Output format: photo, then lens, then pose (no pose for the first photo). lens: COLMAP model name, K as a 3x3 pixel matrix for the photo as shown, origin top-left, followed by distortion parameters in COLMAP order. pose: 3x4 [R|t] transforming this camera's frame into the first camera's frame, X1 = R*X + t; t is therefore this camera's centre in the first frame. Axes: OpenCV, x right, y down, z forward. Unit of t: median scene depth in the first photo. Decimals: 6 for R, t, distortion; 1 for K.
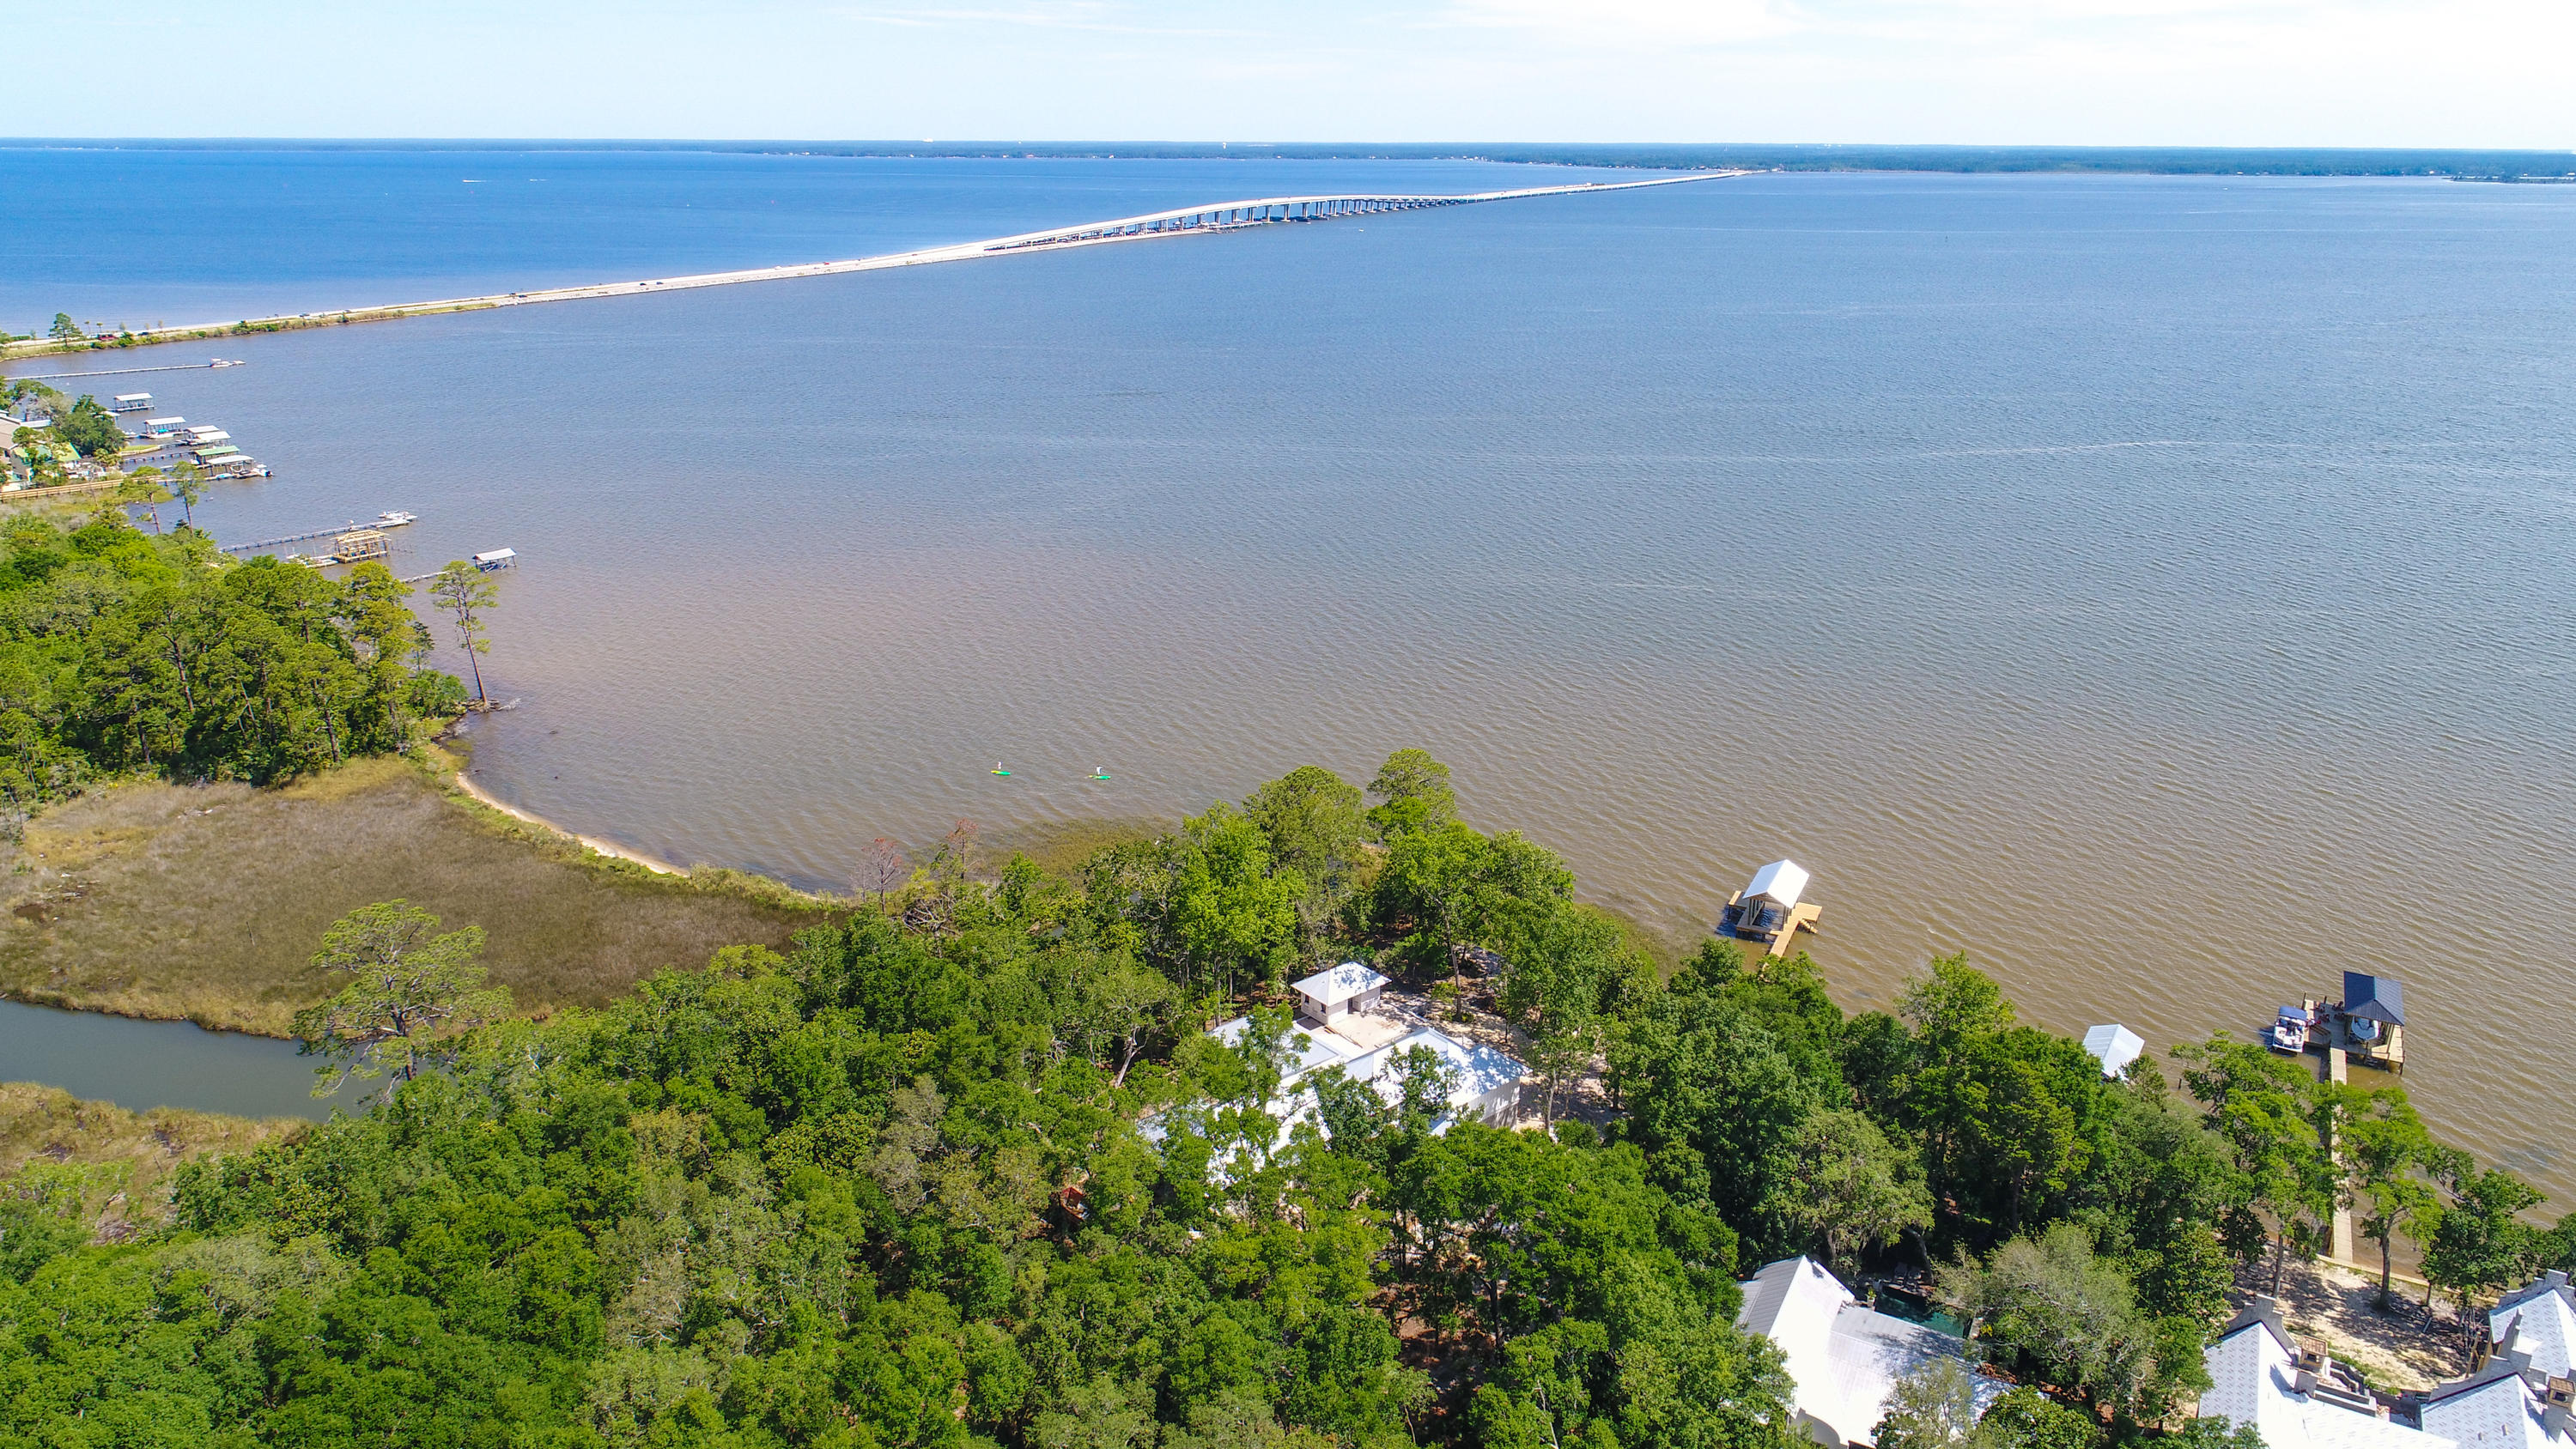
lens RADIAL K [[1686.9, 0, 1289.5], [0, 1686.9, 721.6], [0, 0, 1]] dist [0.000323, -0.000594]
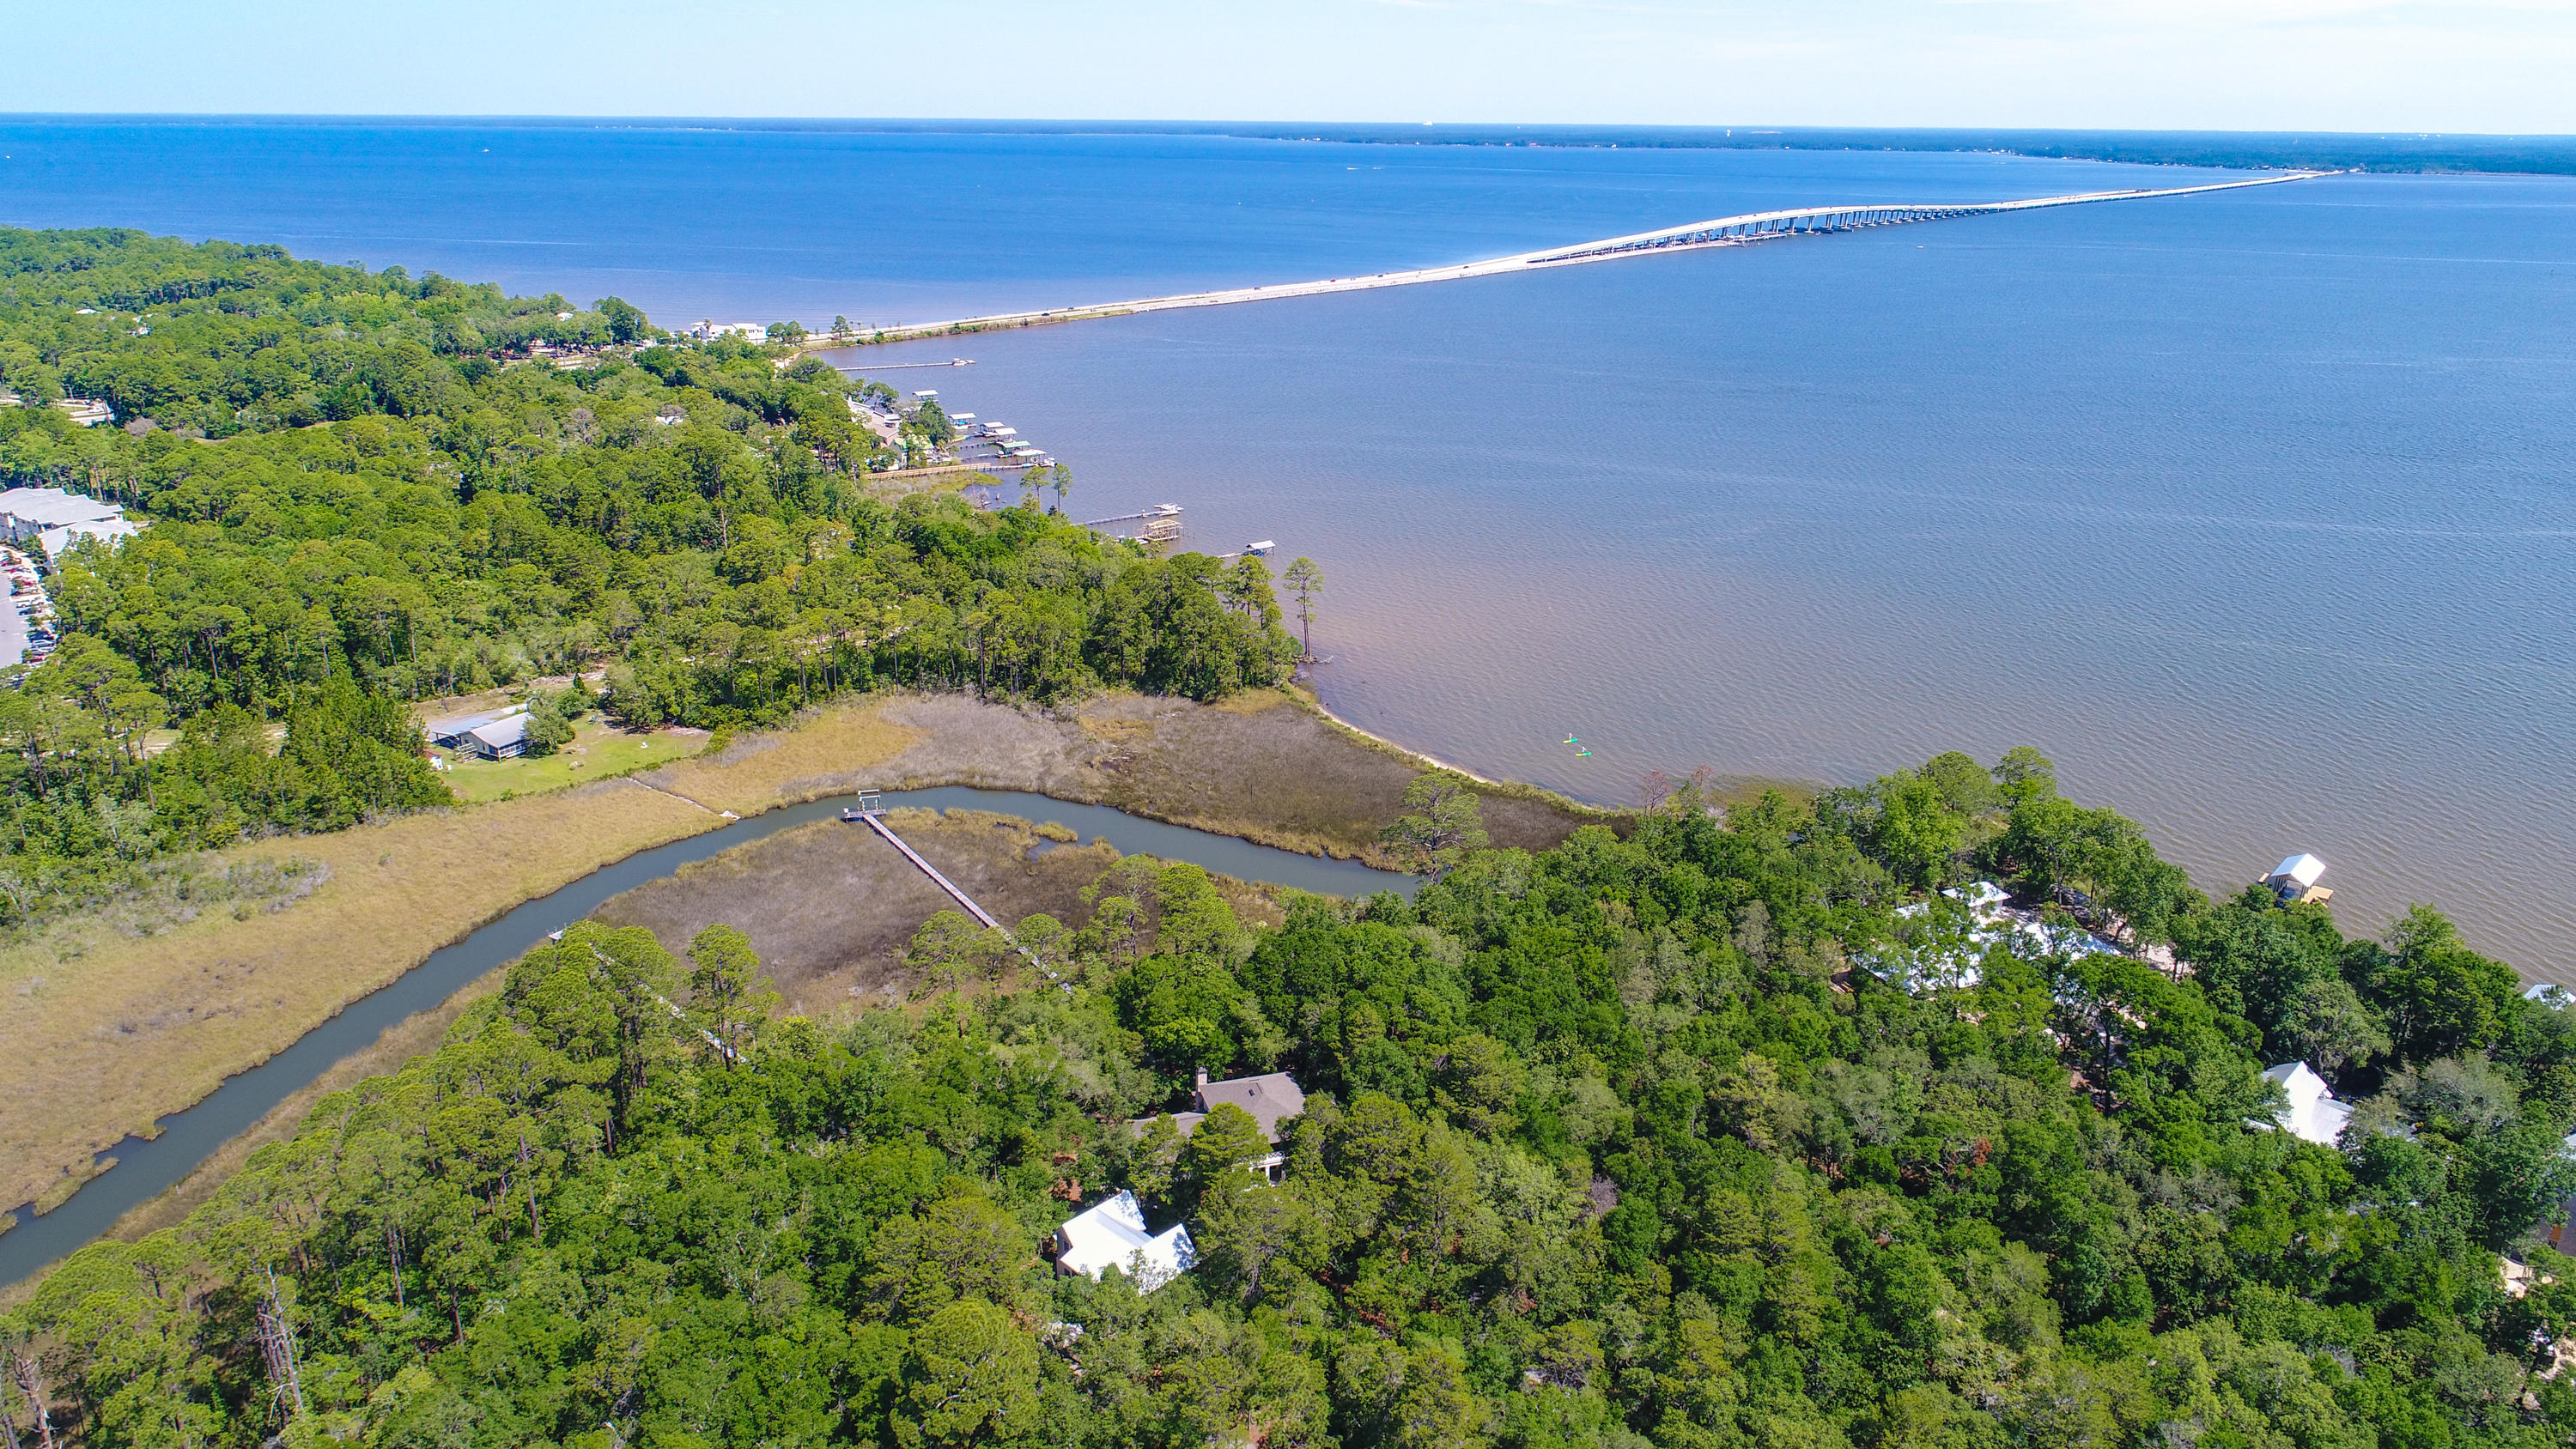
lens RADIAL K [[1686.9, 0, 1305.1], [0, 1686.9, 734.2], [0, 0, 1]] dist [0.000323, -0.000594]
pose [[0.965071, 0.093508, -0.244731, -0.153918], [-0.089410, 0.995606, 0.027826, 0.018522], [0.246258, -0.004973, 0.969192, -0.492143]]
